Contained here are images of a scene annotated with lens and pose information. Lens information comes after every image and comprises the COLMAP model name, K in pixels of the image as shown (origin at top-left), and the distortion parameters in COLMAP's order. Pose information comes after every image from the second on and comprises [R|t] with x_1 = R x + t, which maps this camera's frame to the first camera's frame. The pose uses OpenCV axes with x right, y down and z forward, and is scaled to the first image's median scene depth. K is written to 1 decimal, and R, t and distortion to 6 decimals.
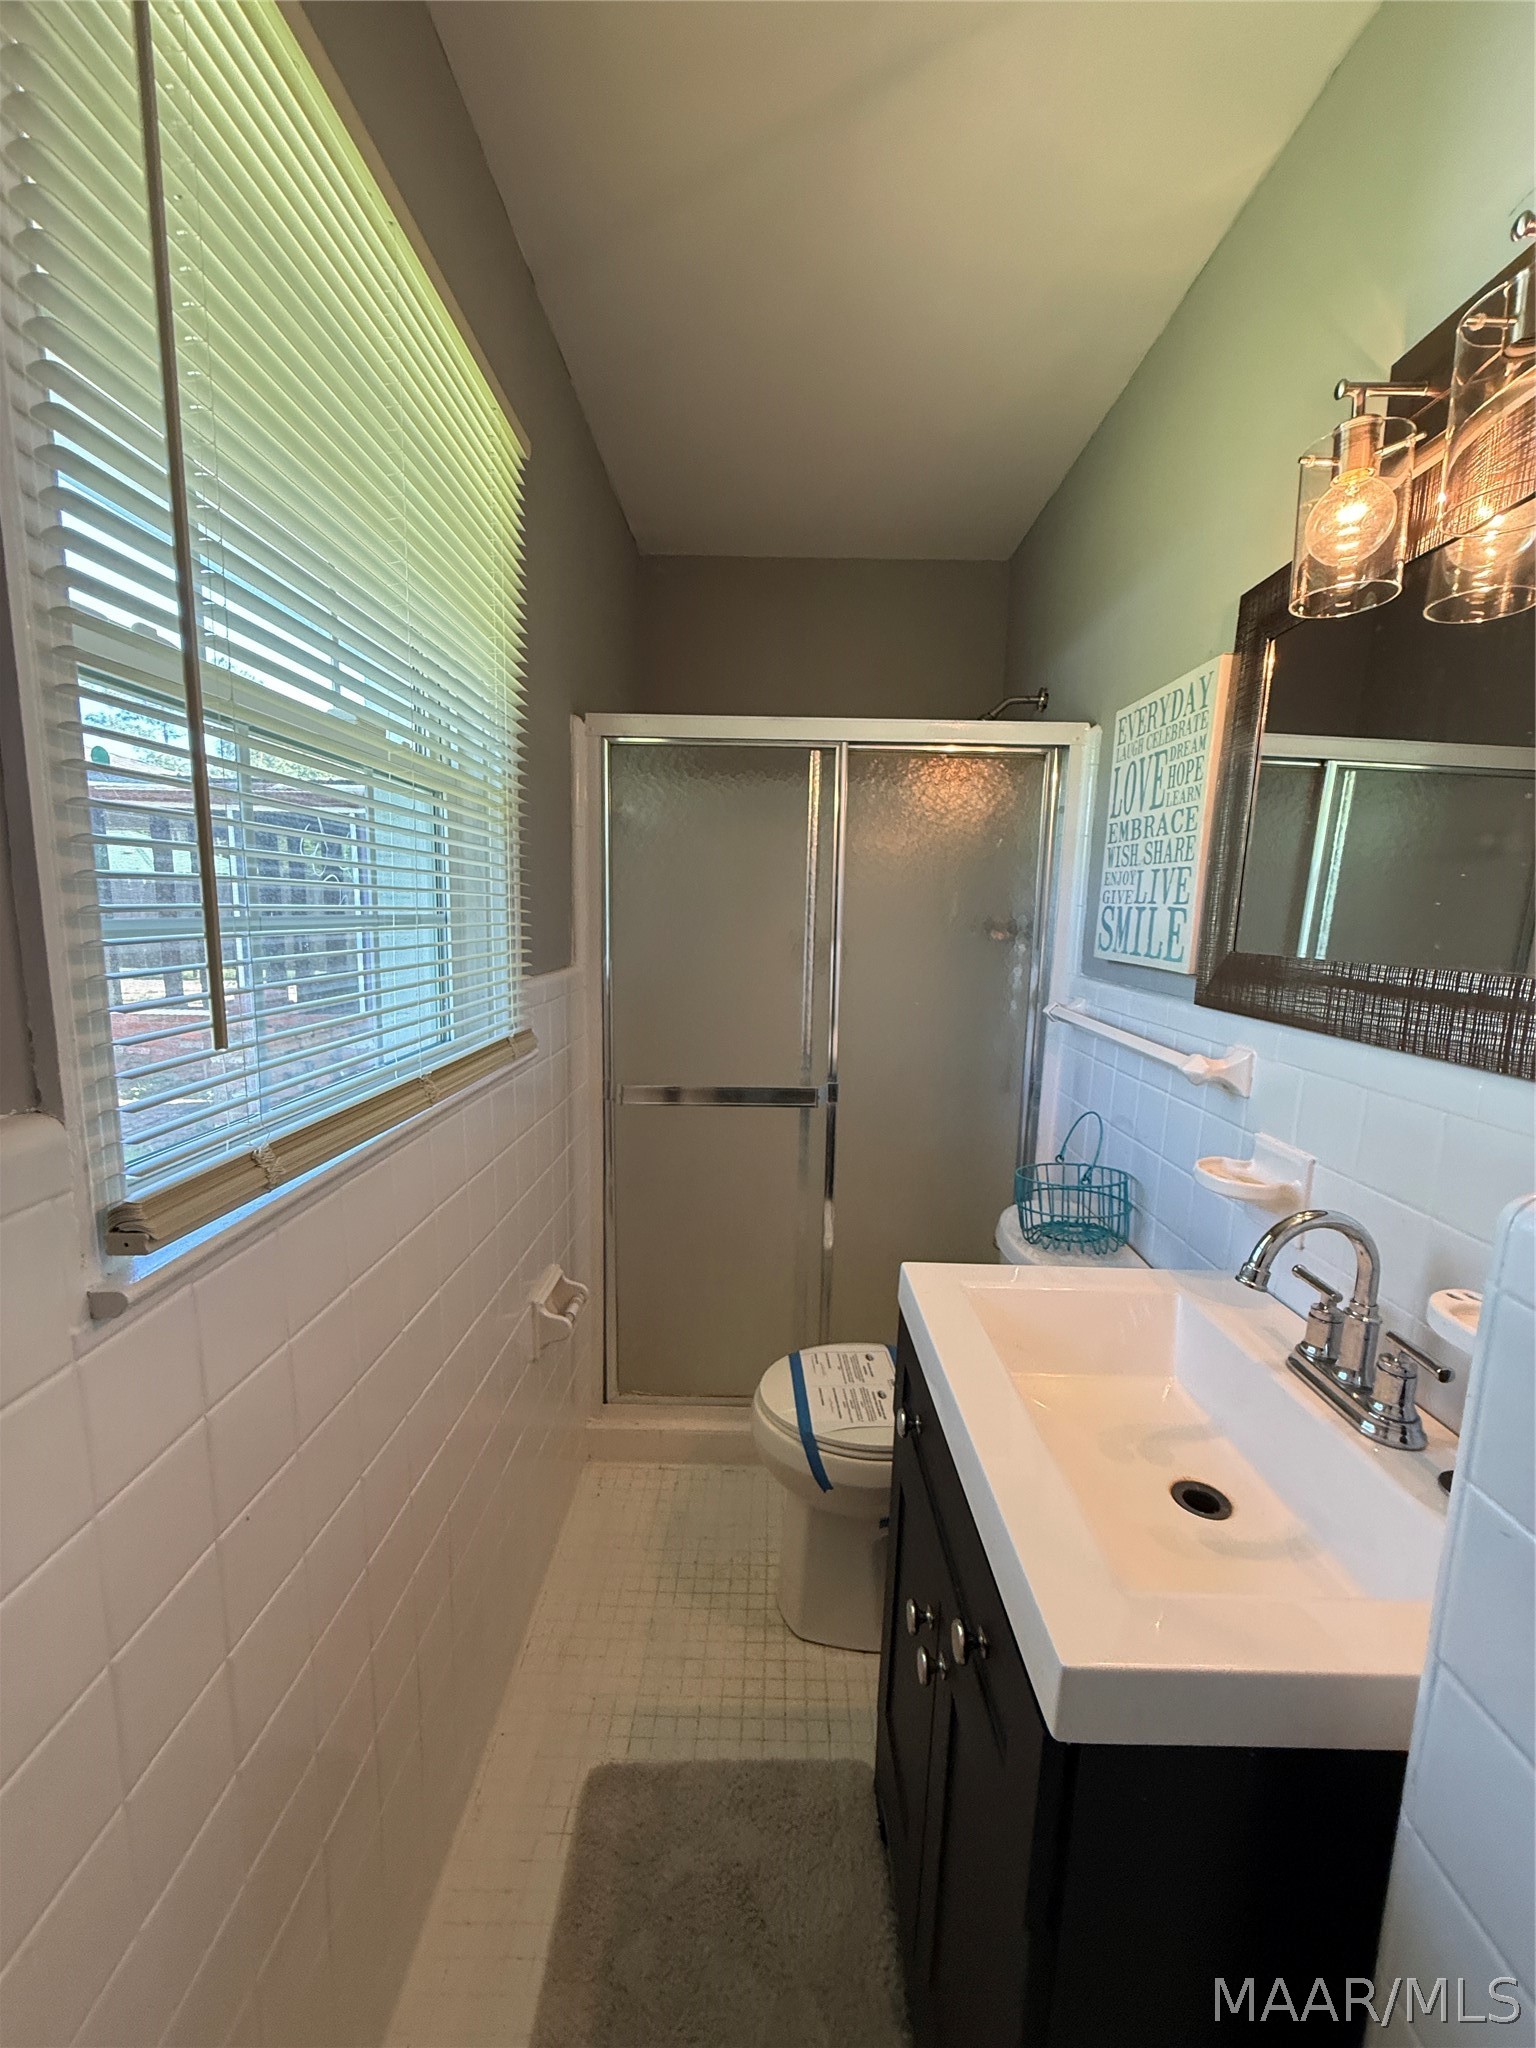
lens RADIAL K [[813.2, 0, 764.8], [0, 813.2, 1028.4], [0, 0, 1]] dist [0.000180, 0.000235]
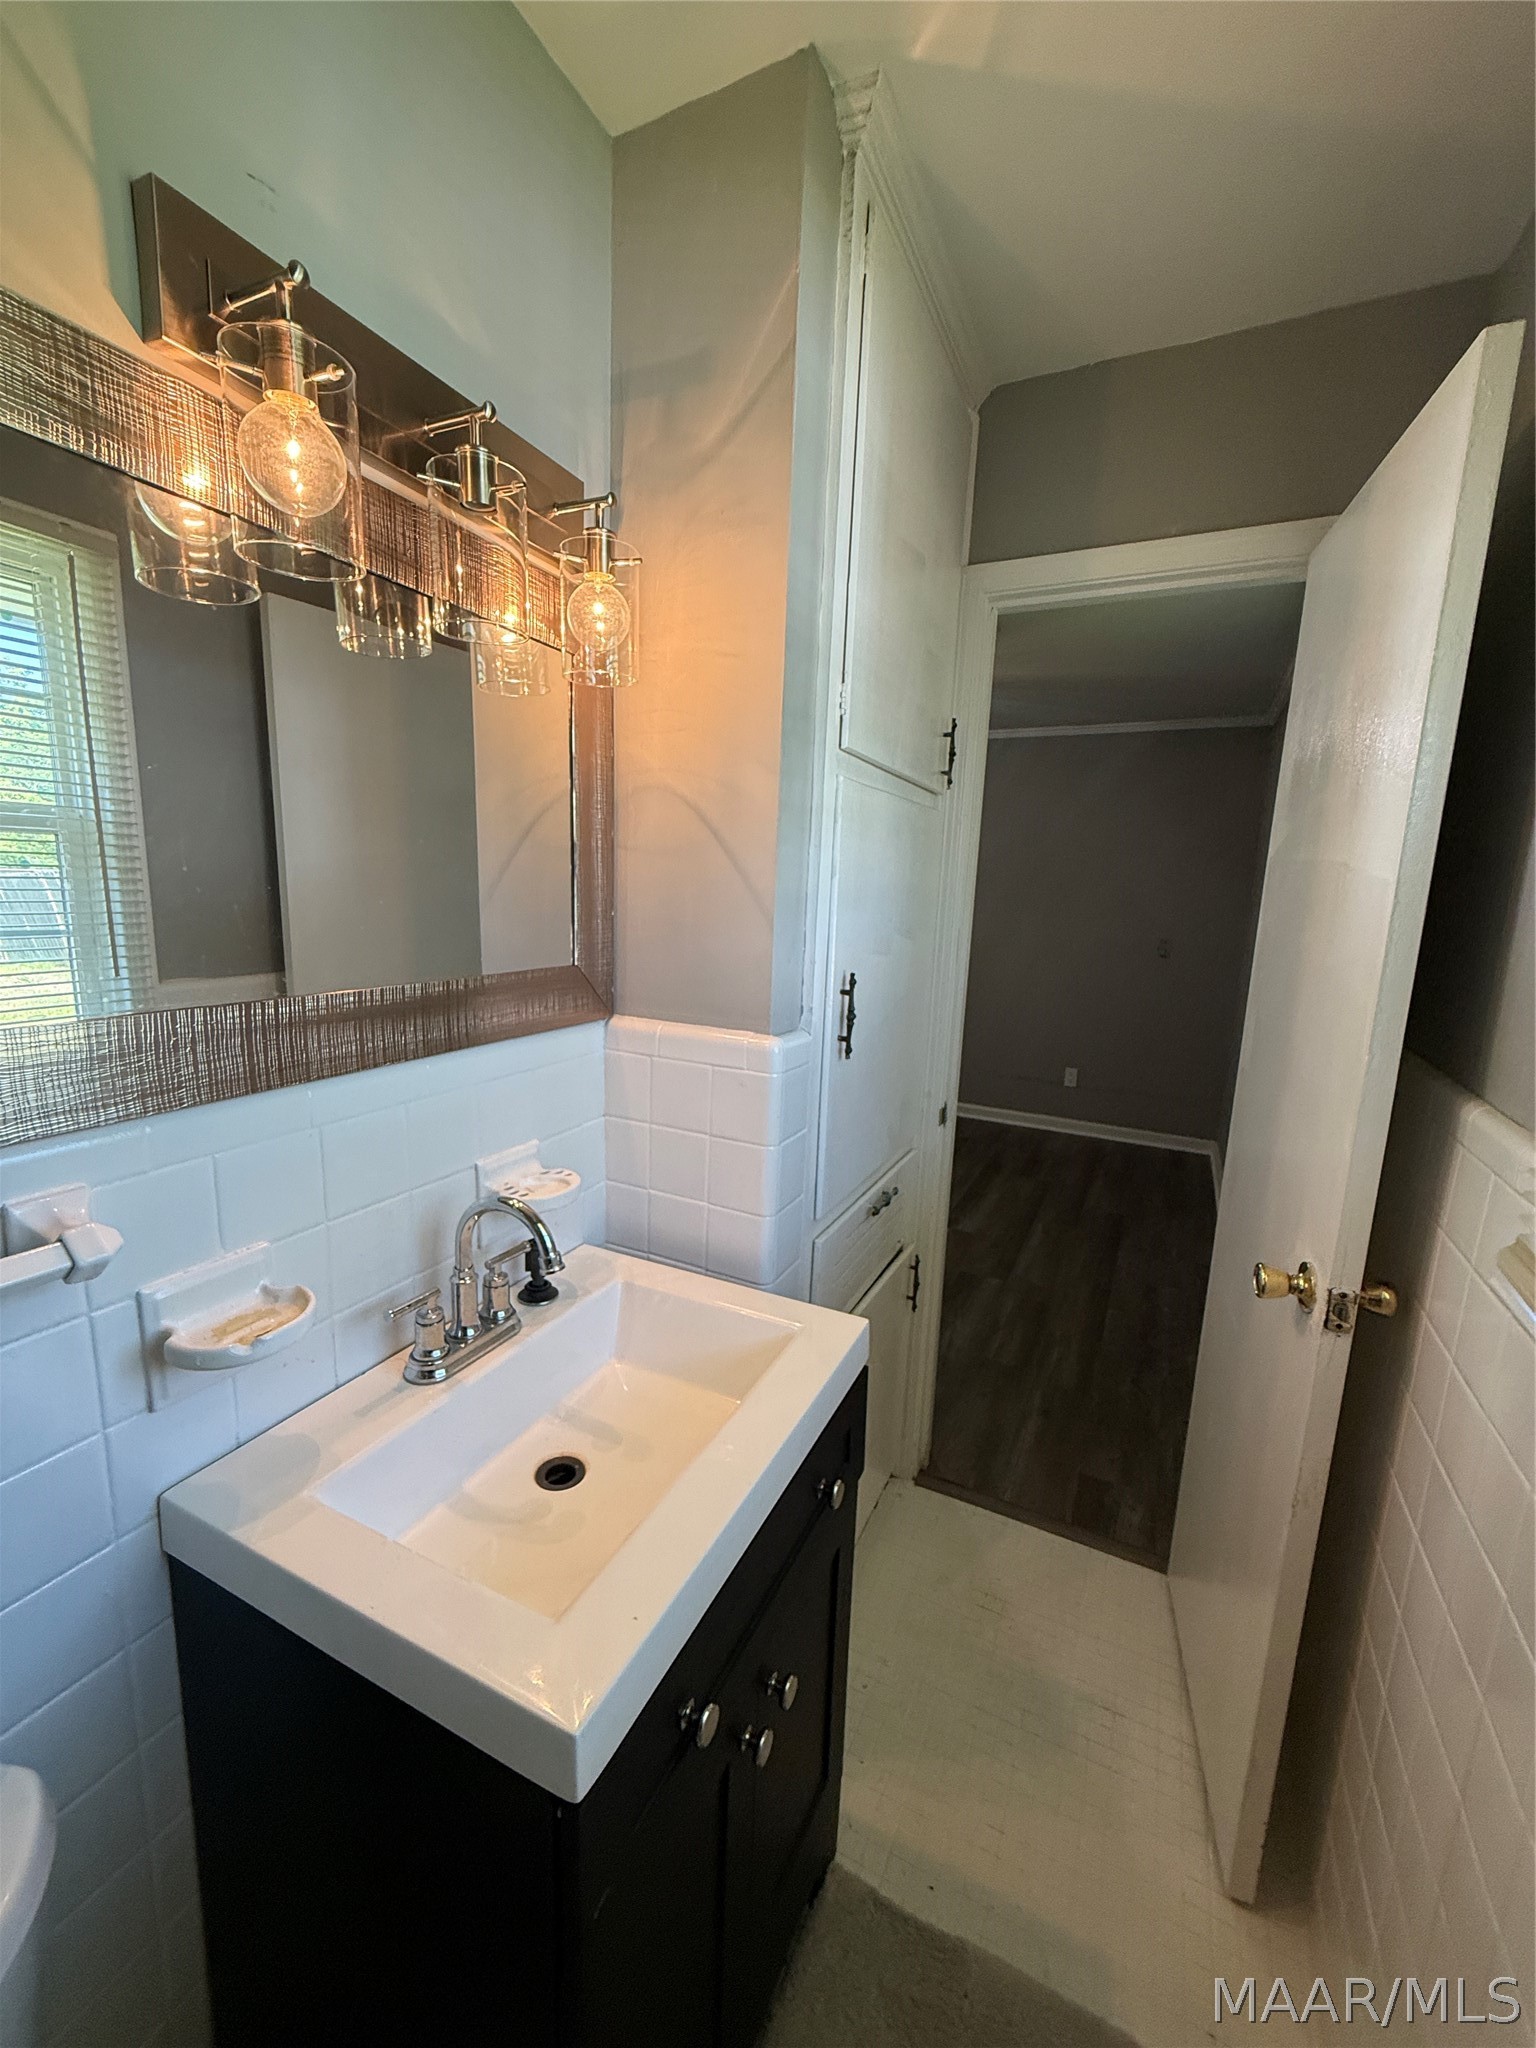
lens RADIAL K [[813.2, 0, 764.8], [0, 813.2, 1028.4], [0, 0, 1]] dist [0.000180, 0.000235]
pose [[-0.897108, -0.128612, 0.422677, -0.067834], [0.009186, 0.951055, 0.308884, -0.217830], [-0.441715, 0.280985, -0.852018, 1.059104]]
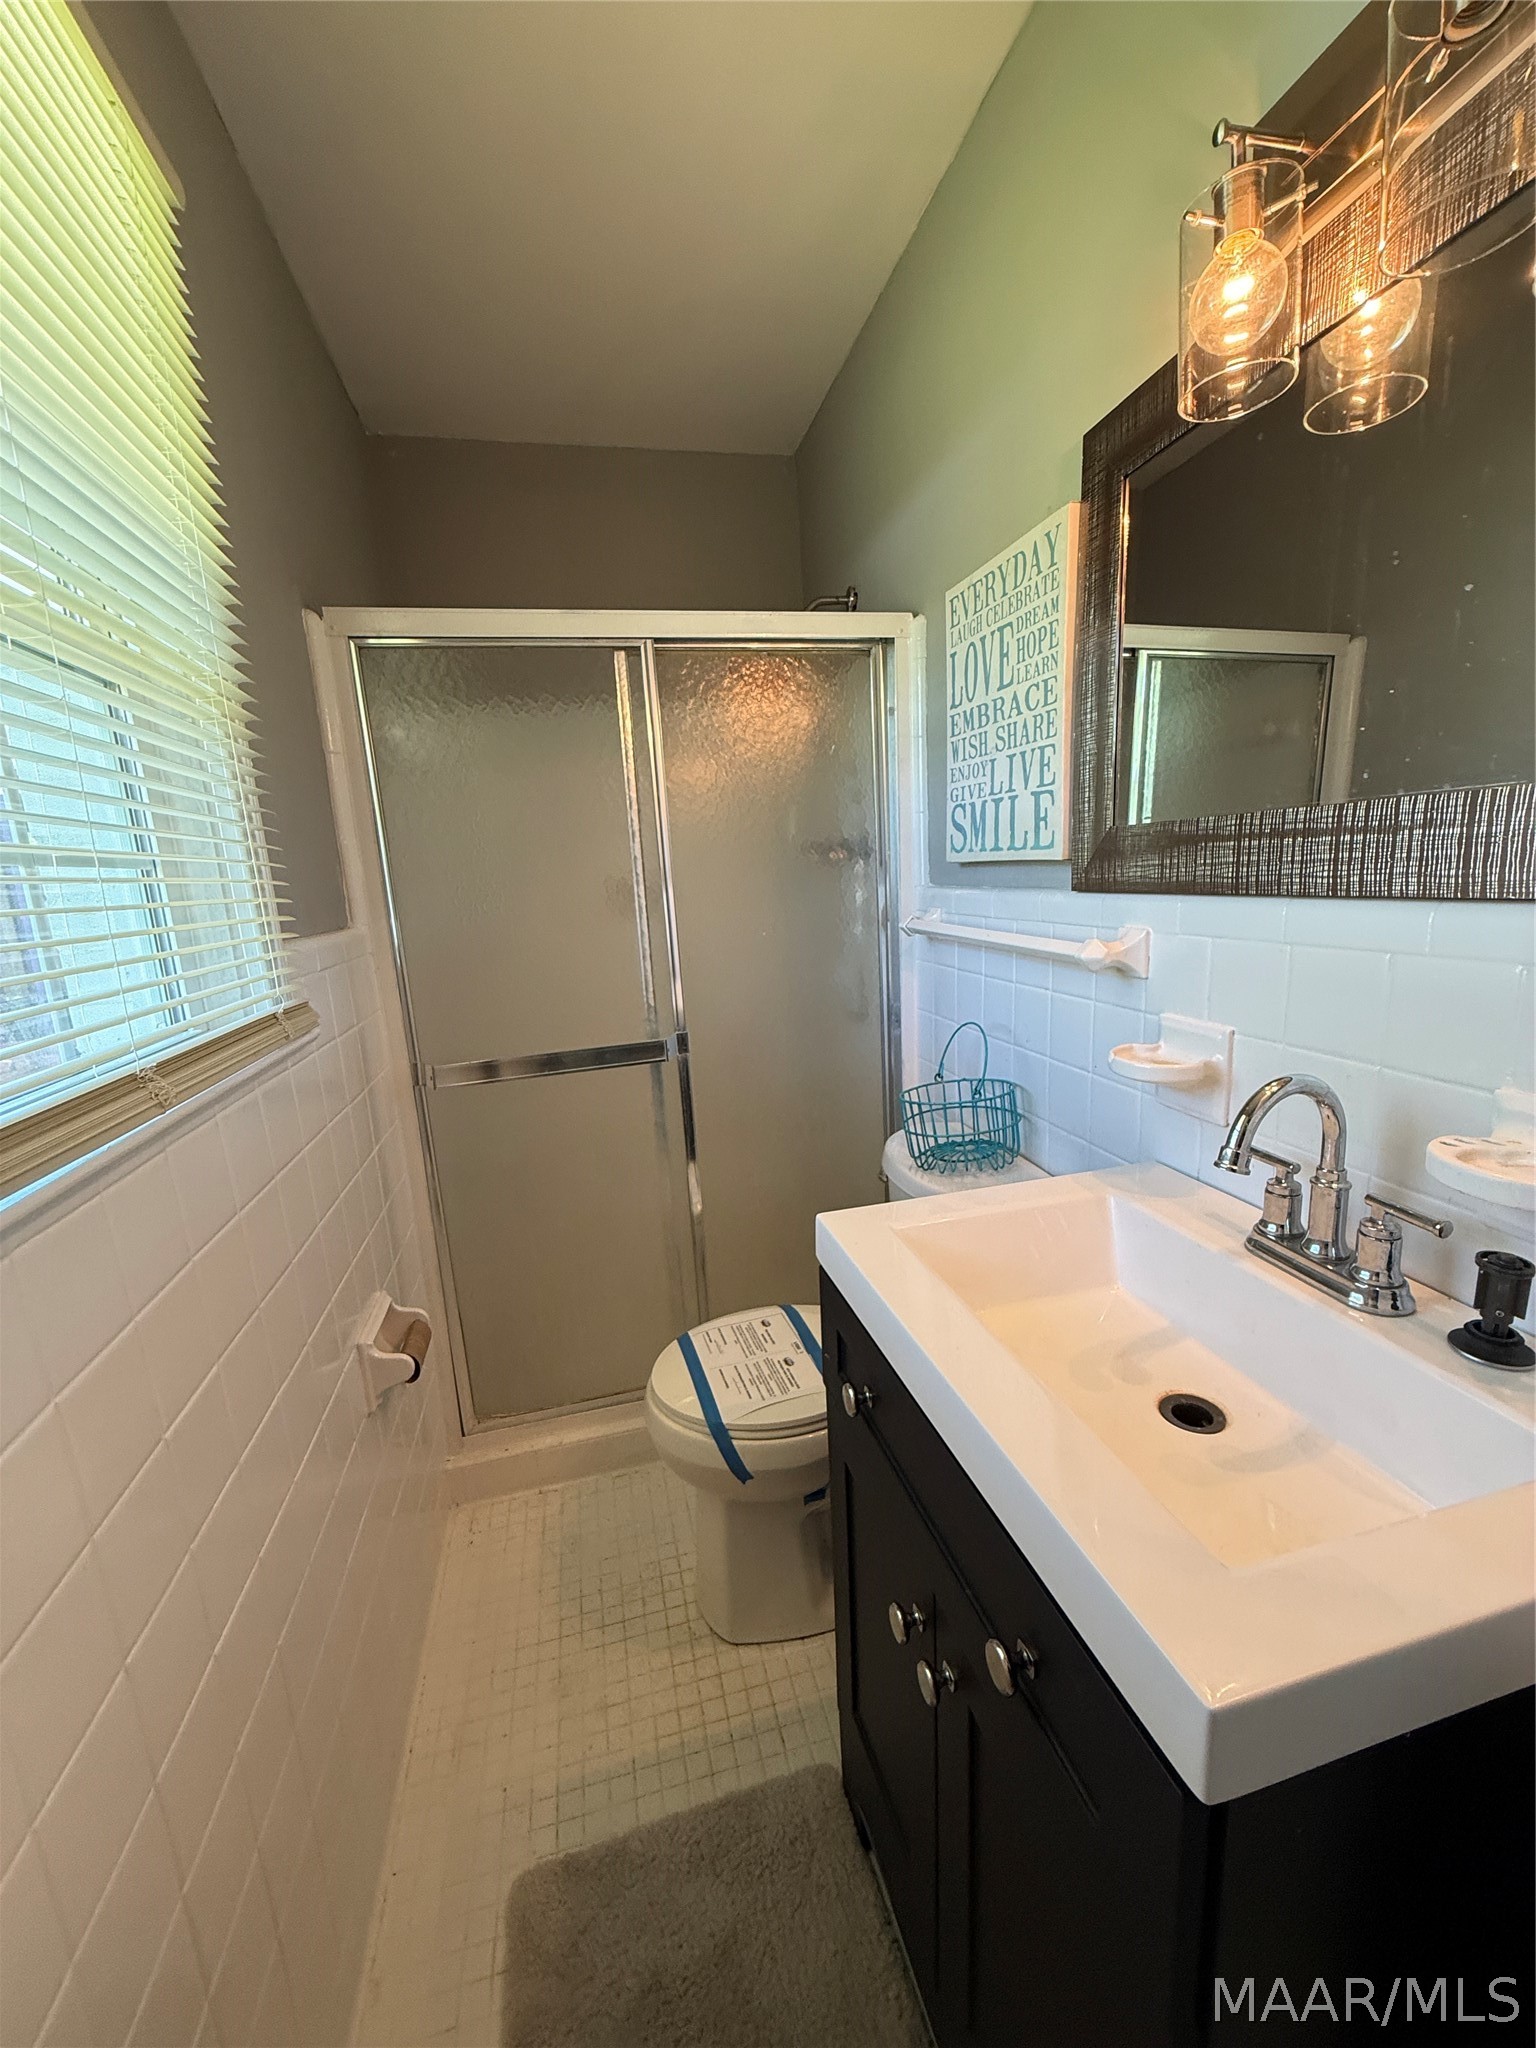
lens RADIAL K [[813.2, 0, 764.8], [0, 813.2, 1028.4], [0, 0, 1]] dist [0.000180, 0.000235]
pose [[0.966264, -0.124651, 0.225379, -0.045009], [0.114696, 0.991776, 0.056789, 0.032780], [-0.230604, -0.029023, 0.972615, 0.156983]]
